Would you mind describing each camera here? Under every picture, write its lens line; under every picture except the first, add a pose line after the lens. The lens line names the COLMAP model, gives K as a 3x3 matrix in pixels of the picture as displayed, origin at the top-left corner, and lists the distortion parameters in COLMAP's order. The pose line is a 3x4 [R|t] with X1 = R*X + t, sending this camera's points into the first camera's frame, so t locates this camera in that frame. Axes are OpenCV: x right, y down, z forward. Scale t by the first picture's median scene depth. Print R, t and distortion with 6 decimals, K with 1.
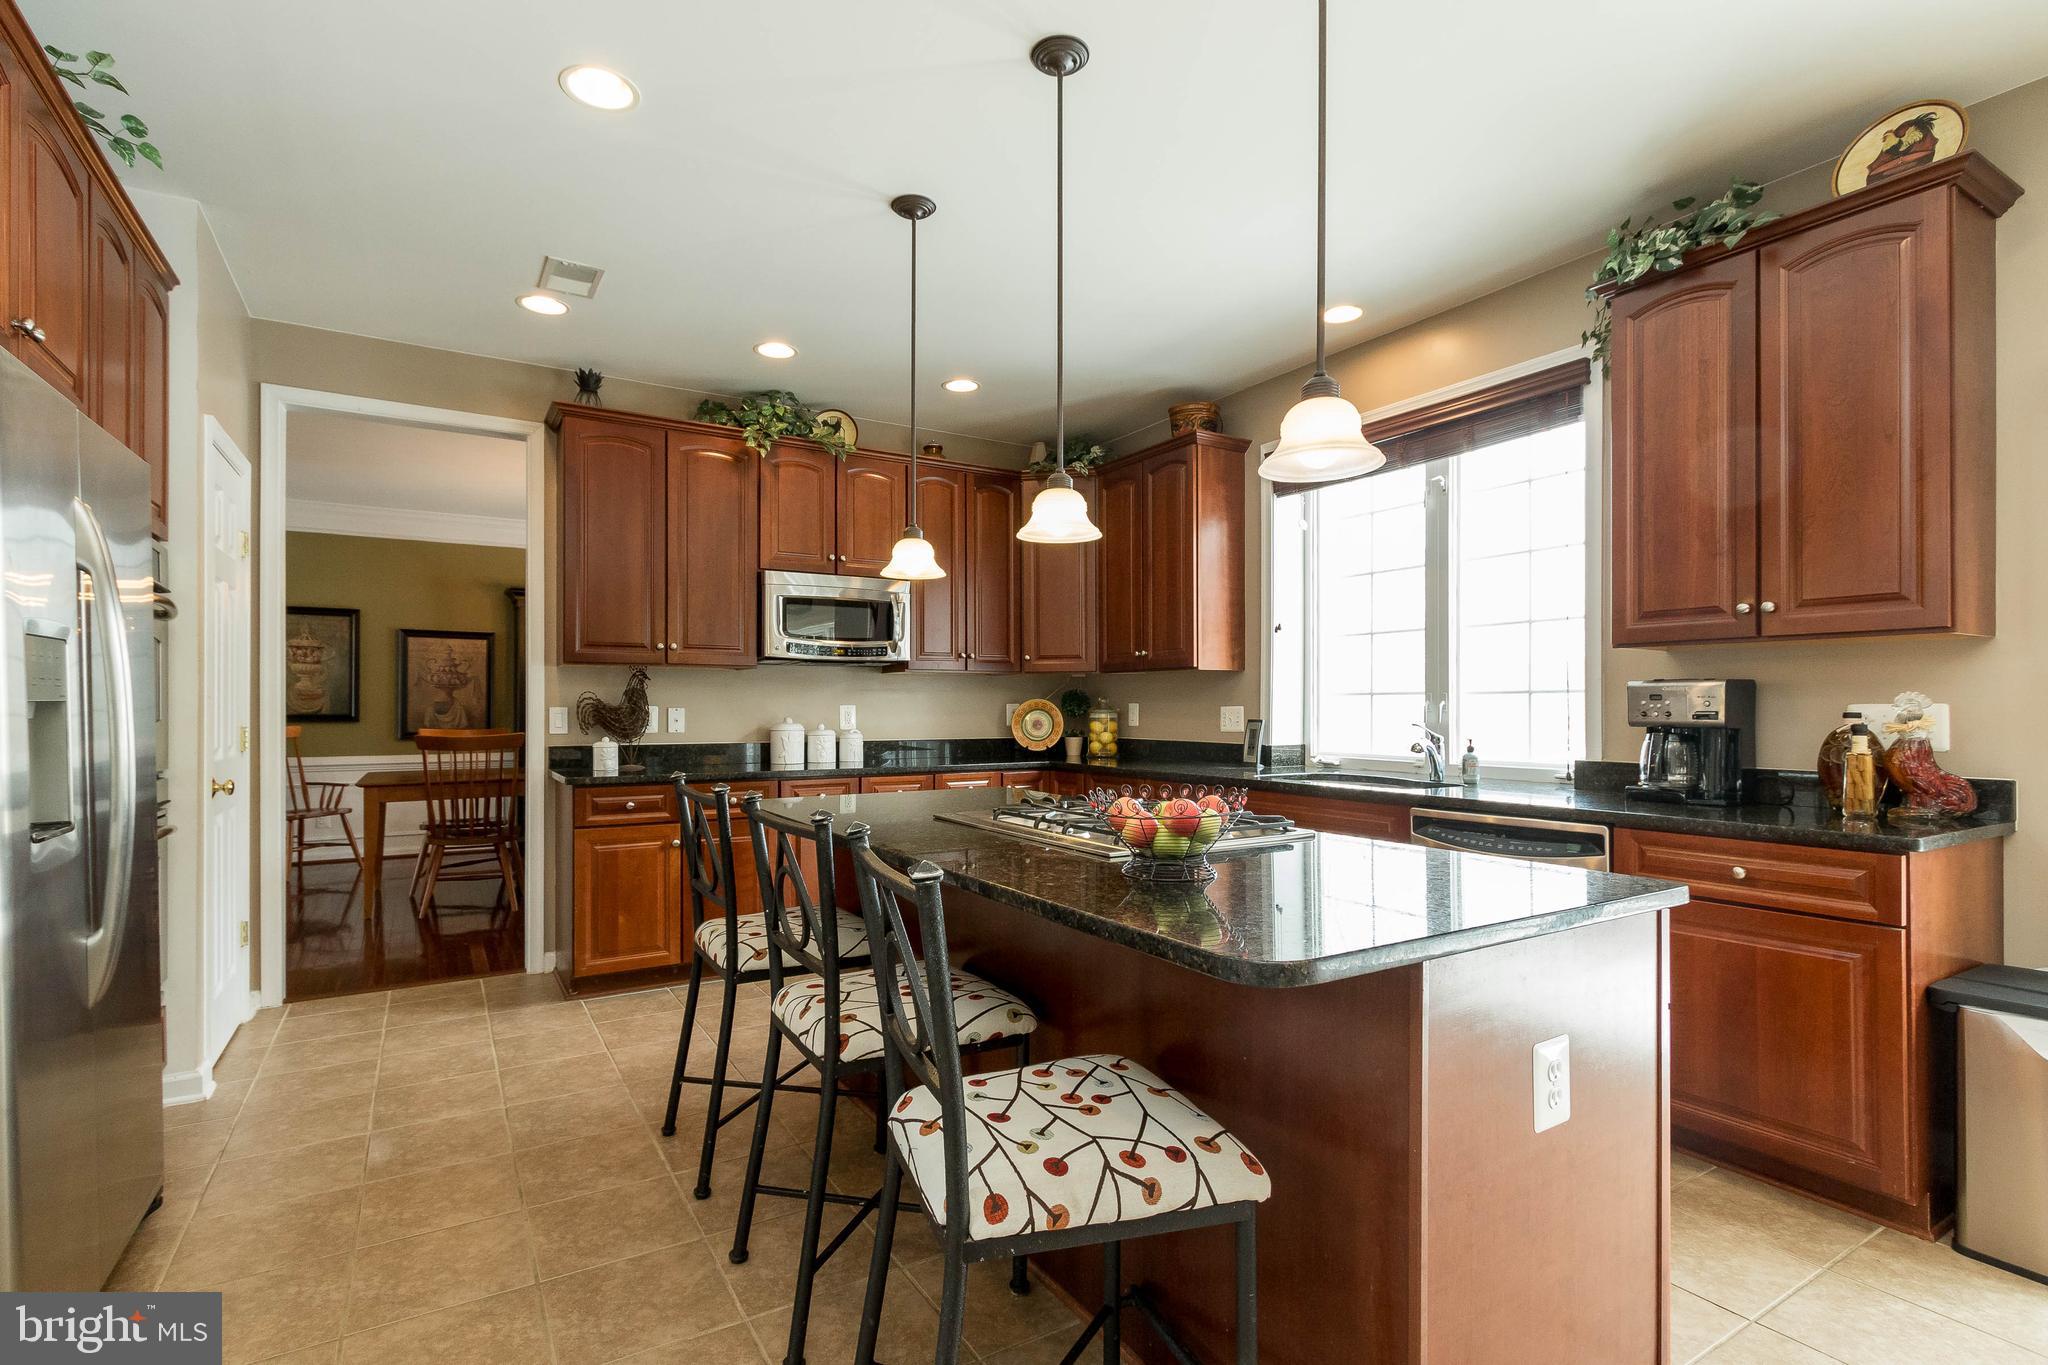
lens RADIAL K [[954.7, 0, 1003.5], [0, 954.7, 705.6], [0, 0, 1]] dist [-0.000314, -0.000199]
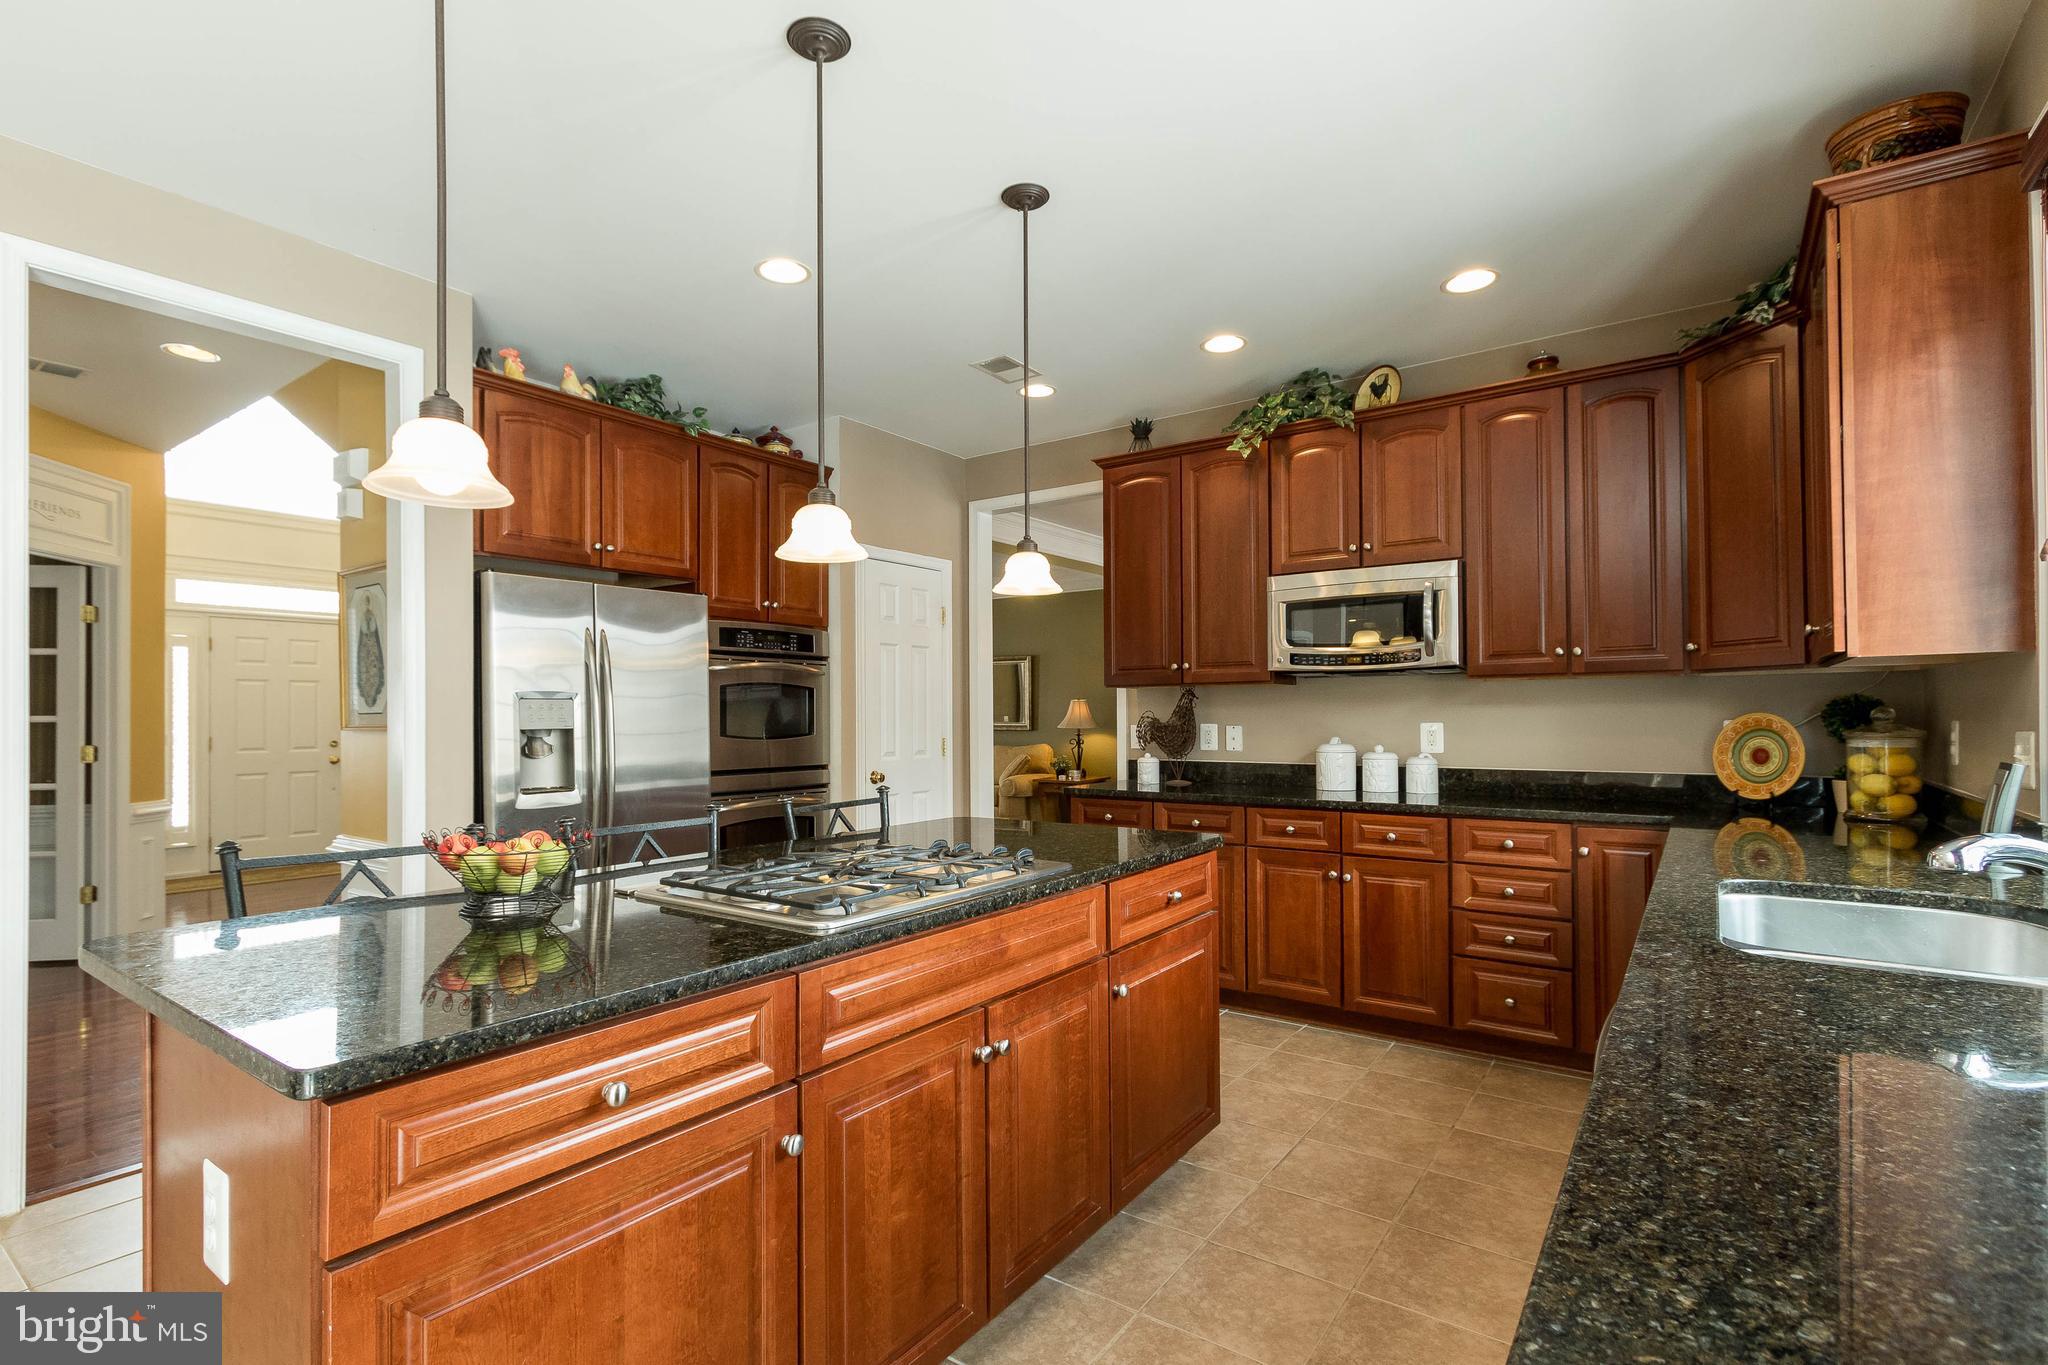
lens RADIAL K [[954.7, 0, 1003.5], [0, 954.7, 705.6], [0, 0, 1]] dist [-0.000314, -0.000199]
pose [[0.386737, -0.014306, -0.922079, 0.476586], [0.003492, 0.999895, -0.014049, -0.005816], [0.922184, 0.002213, 0.386746, 0.395075]]
